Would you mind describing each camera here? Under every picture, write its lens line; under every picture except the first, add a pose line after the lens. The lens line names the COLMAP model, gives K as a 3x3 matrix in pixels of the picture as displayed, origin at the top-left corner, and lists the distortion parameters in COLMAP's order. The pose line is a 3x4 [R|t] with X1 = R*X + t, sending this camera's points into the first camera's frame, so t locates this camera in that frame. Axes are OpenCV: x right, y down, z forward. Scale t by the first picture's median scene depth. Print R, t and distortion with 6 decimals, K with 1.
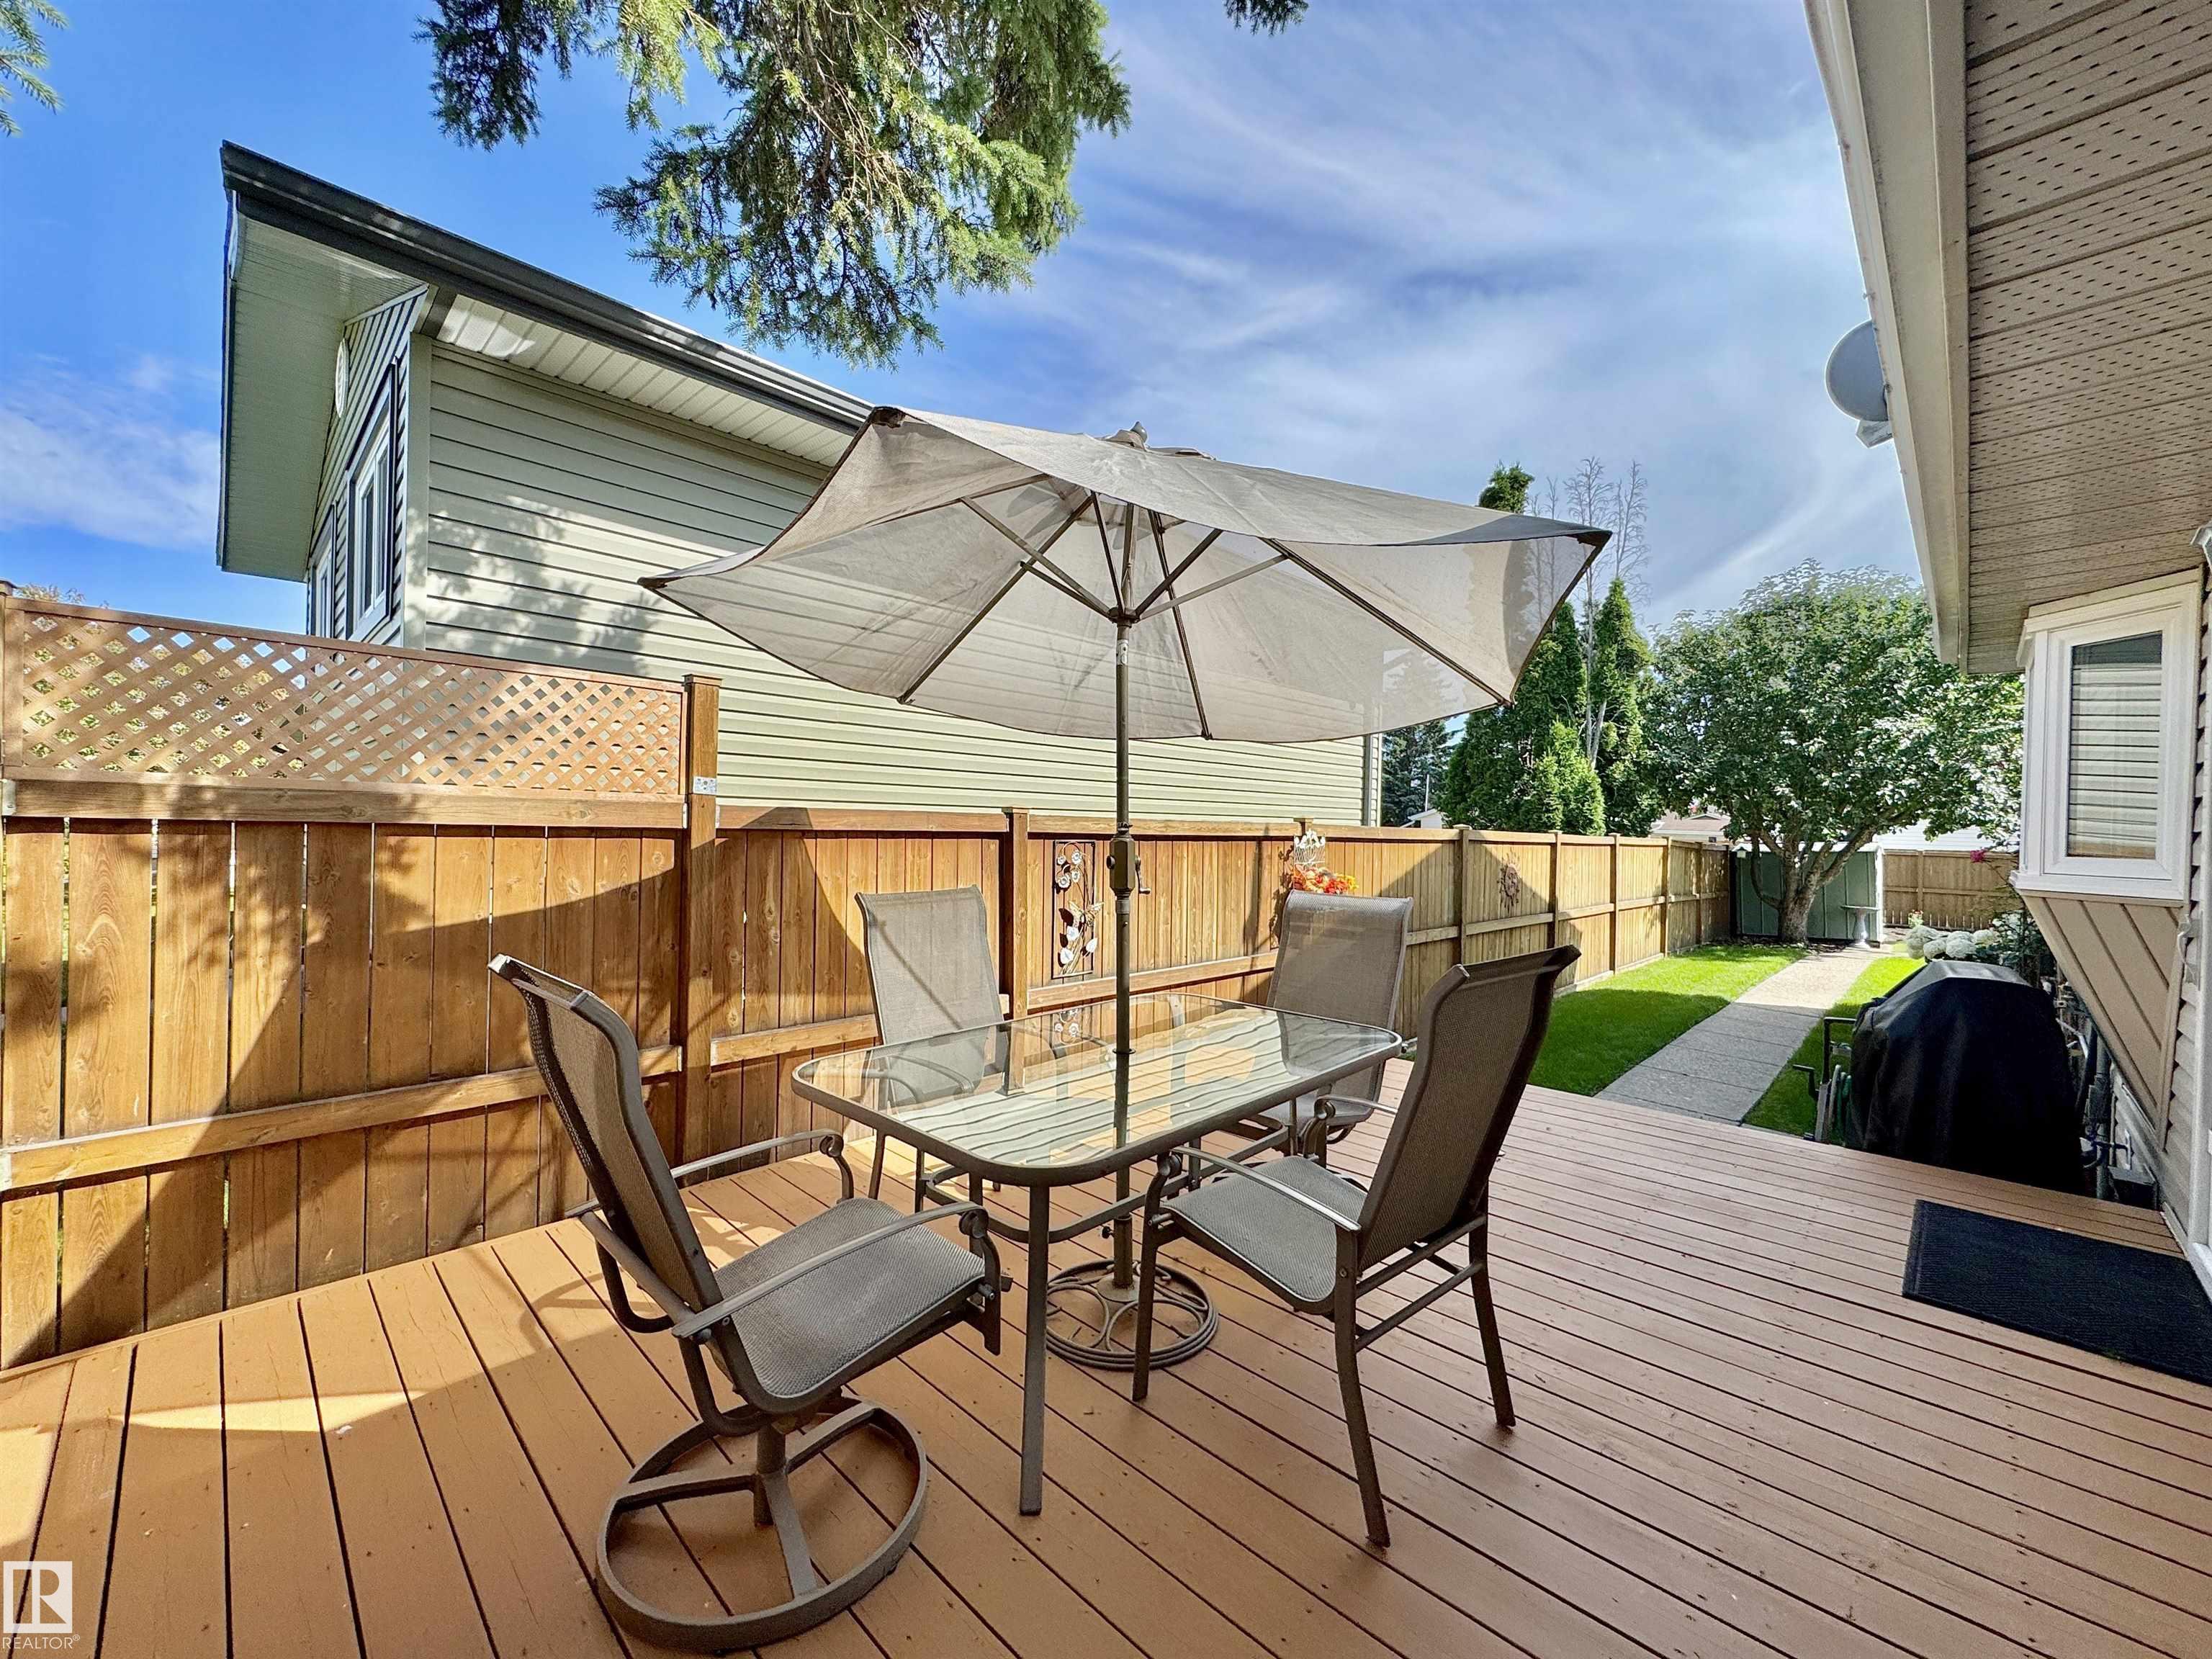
lens RADIAL K [[887.2, 0, 1103.2], [0, 887.2, 832.4], [0, 0, 1]] dist [-0.000907, 0.000300]
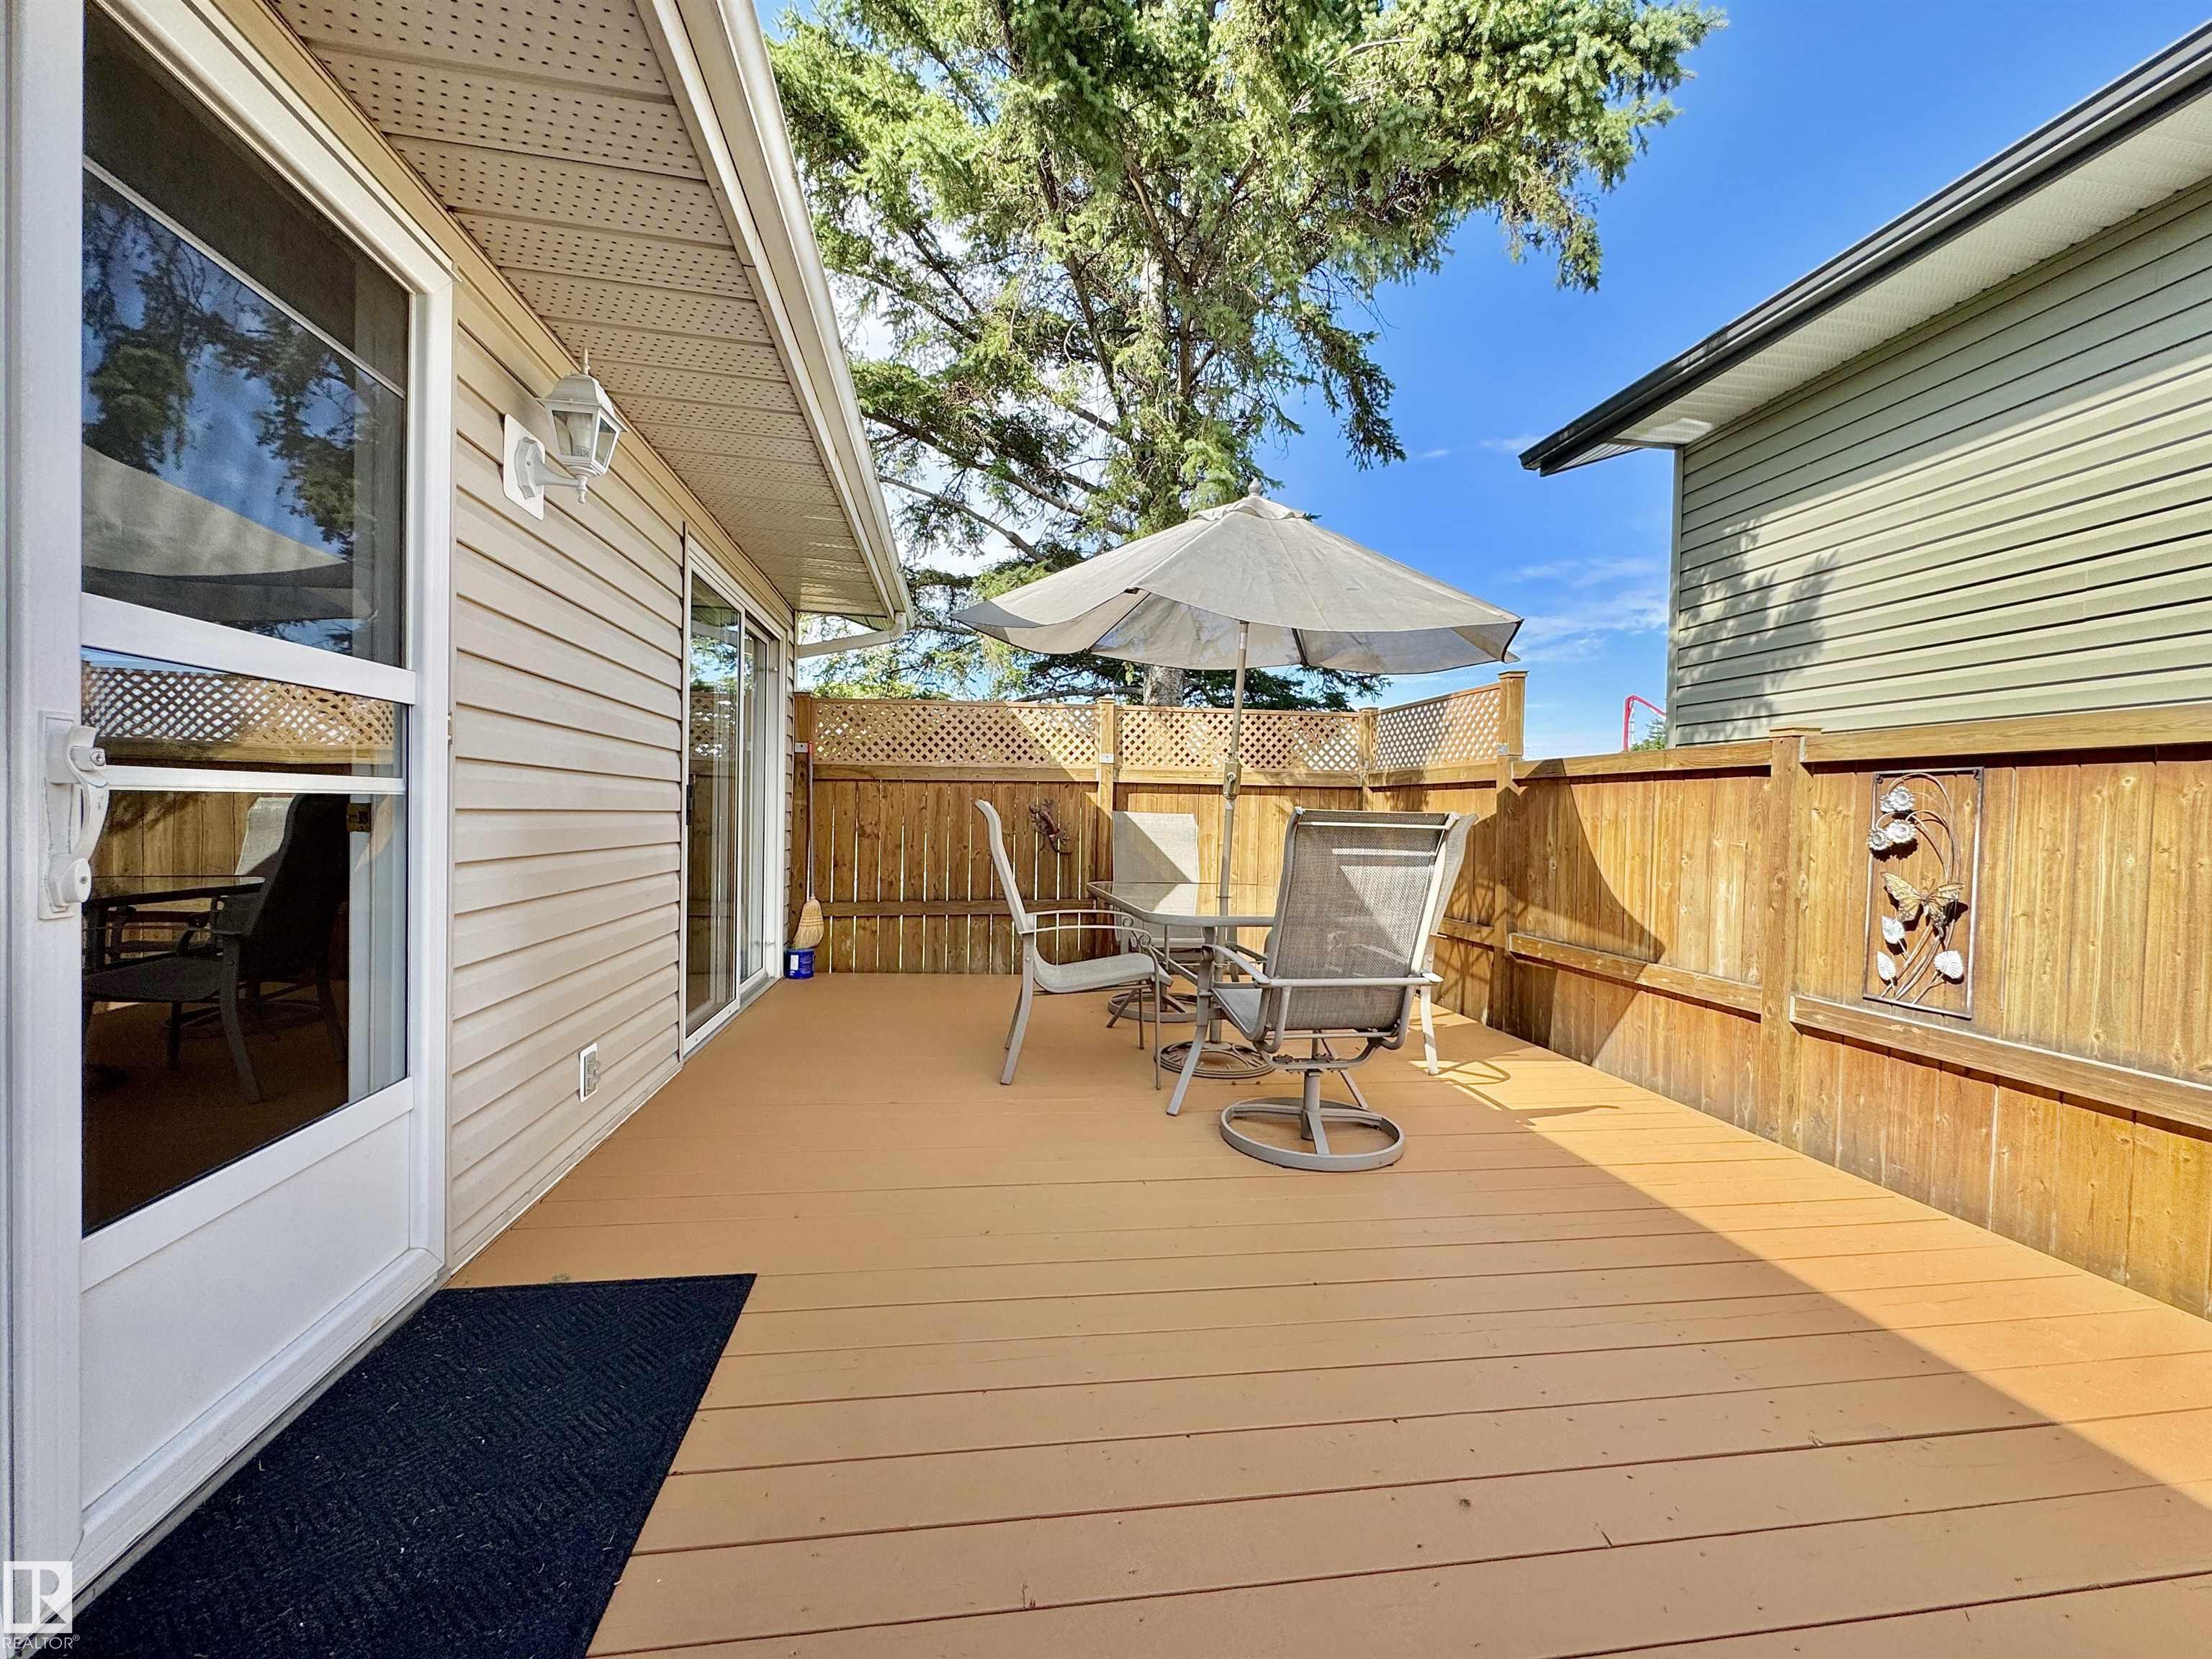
lens RADIAL K [[887.2, 0, 1109.2], [0, 887.2, 828.8], [0, 0, 1]] dist [-0.000907, 0.000300]
pose [[-0.599724, -0.026584, -0.799765, 0.891580], [-0.041834, 0.999123, -0.001840, 0.086694], [0.799112, 0.032354, -0.600310, 1.132361]]
